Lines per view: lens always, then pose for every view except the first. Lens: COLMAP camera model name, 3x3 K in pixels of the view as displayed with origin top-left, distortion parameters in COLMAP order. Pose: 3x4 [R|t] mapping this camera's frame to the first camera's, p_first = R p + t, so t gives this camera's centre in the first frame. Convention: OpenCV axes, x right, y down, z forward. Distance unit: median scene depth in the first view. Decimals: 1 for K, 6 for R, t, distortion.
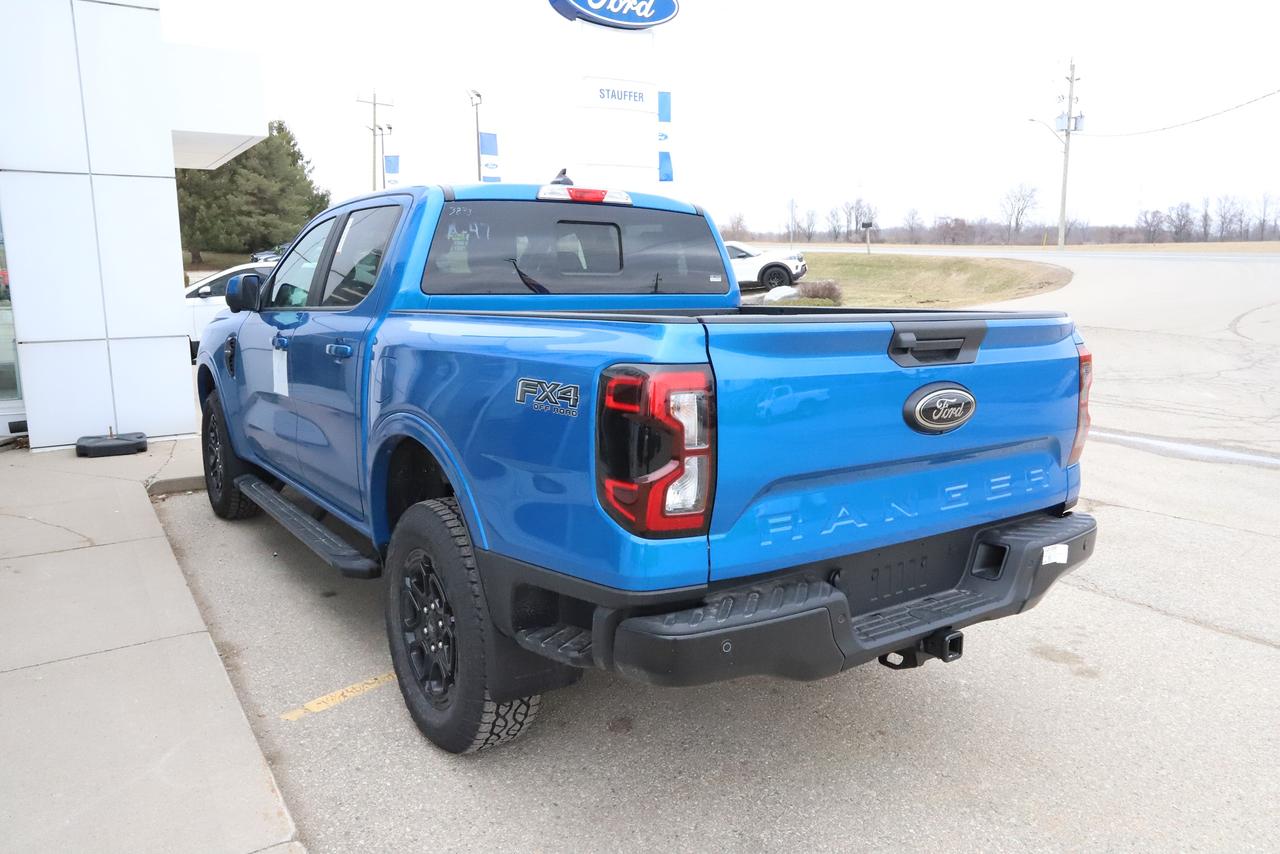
lens RADIAL K [[936.5, 0, 648.0], [0, 936.5, 423.3], [0, 0, 1]] dist [-0.027678, 0.001065]
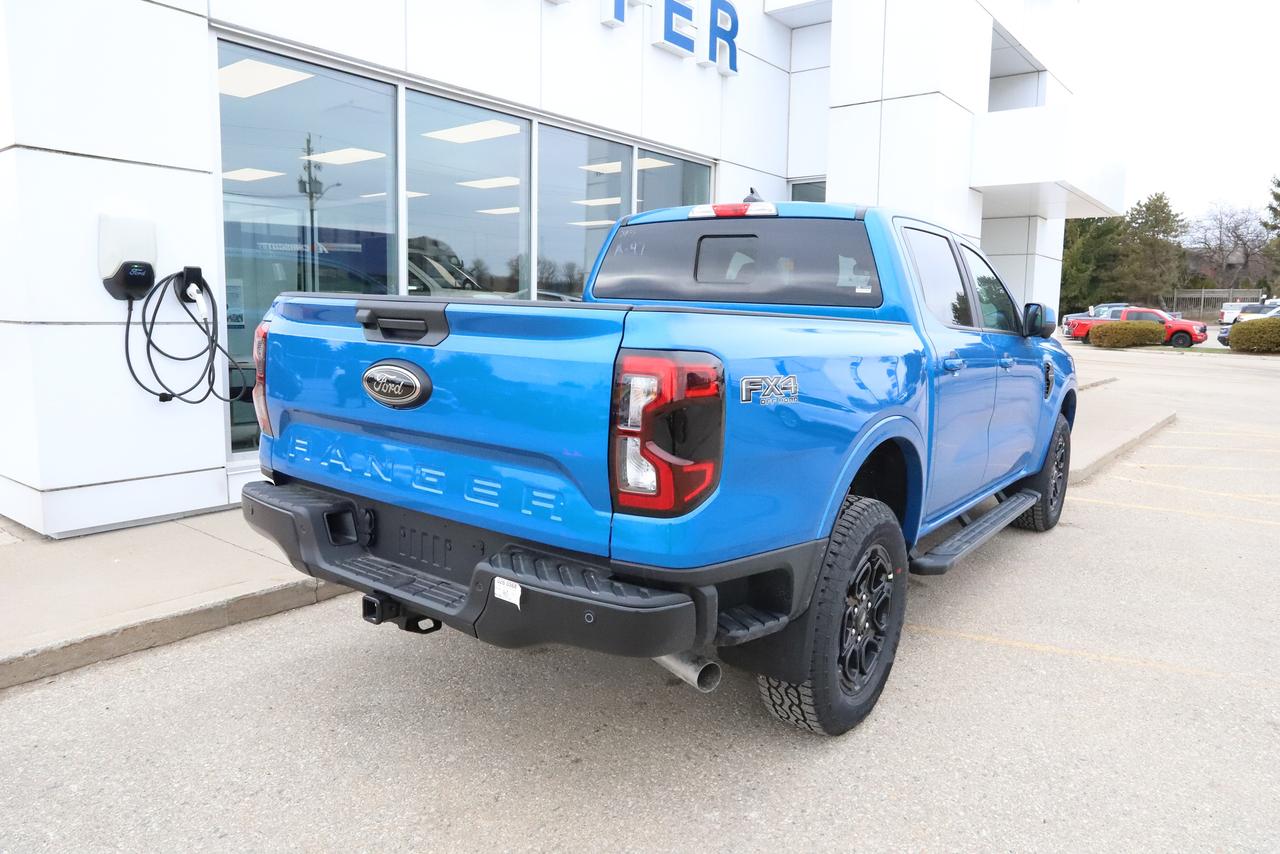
lens RADIAL K [[845.0, 0, 640.0], [0, 845.0, 427.0], [0, 0, 1]] dist [-0.034384, 0.000337]
pose [[0.322106, 0.137047, -0.936731, 0.811839], [-0.175816, 0.980913, 0.083054, -0.059987], [0.930235, 0.137940, 0.340053, 0.586545]]
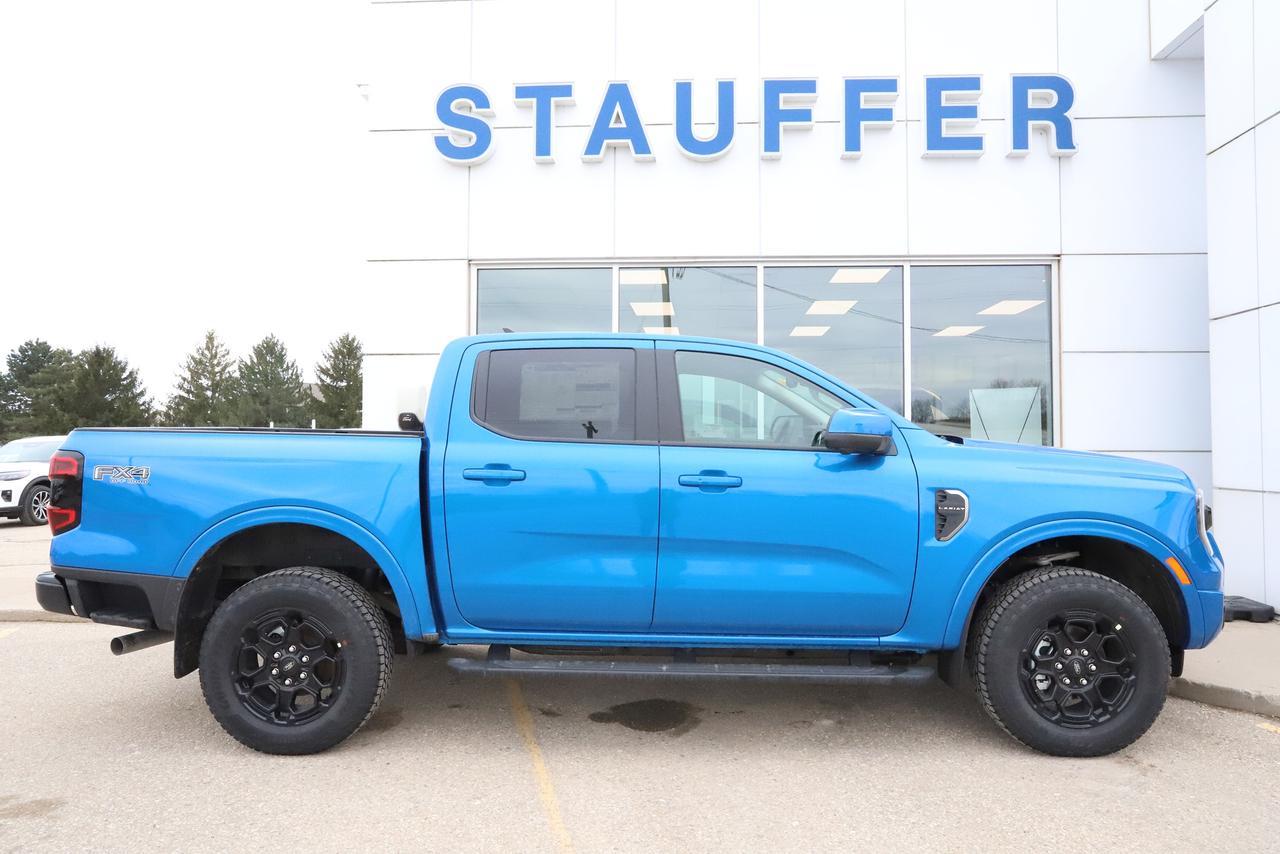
lens RADIAL K [[860.6, 0, 640.0], [0, 860.6, 427.0], [0, 0, 1]] dist [-0.004258, -0.000758]
pose [[-0.590755, -0.014005, -0.806730, 0.754058], [-0.135437, 0.987384, 0.082038, -0.263597], [0.795403, 0.157725, -0.585198, 1.869034]]
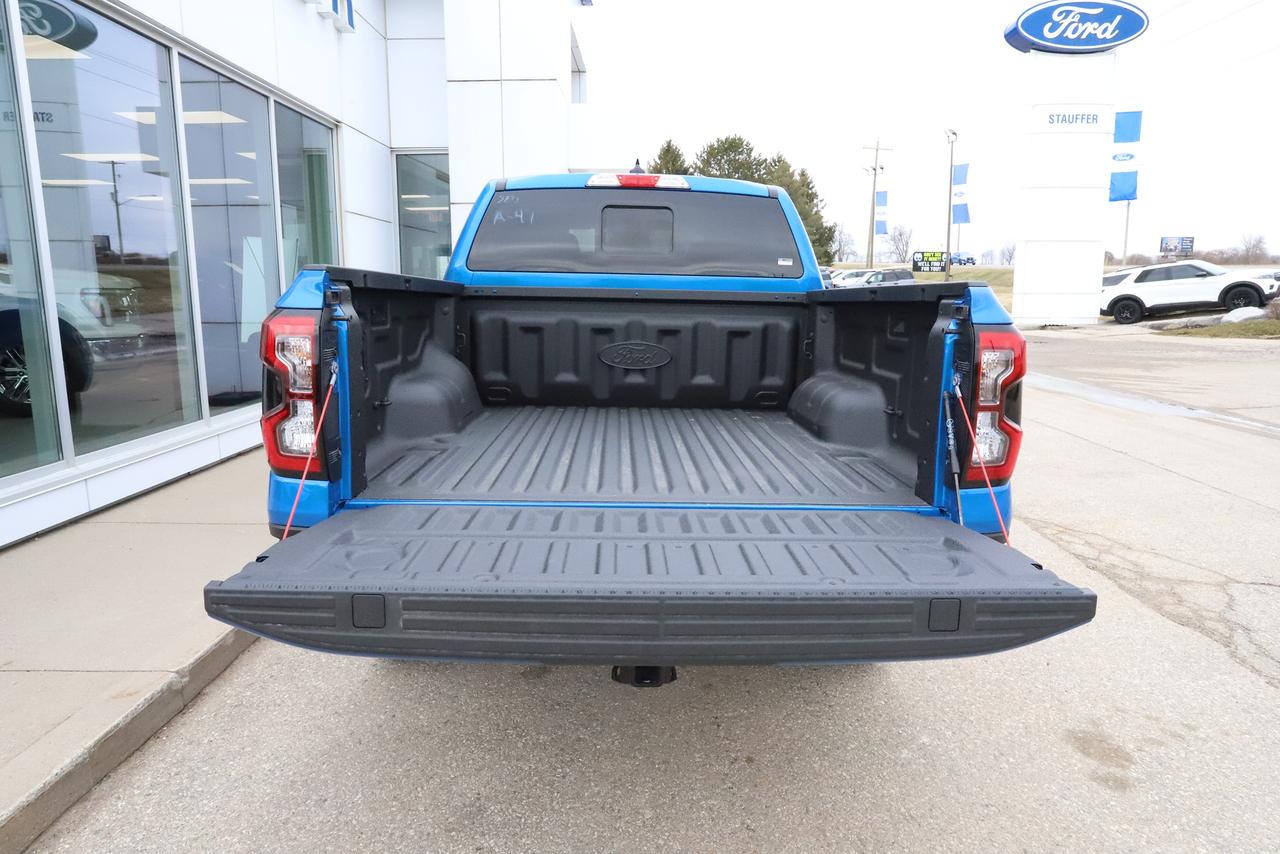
lens RADIAL K [[779.3, 0, 646.8], [0, 779.3, 423.1], [0, 0, 1]] dist [-0.068112, 0.049945]
pose [[0.838165, 0.100413, -0.536093, 0.425957], [-0.096180, 0.994715, 0.035940, -0.003058], [0.536869, 0.021437, 0.843393, 0.259966]]
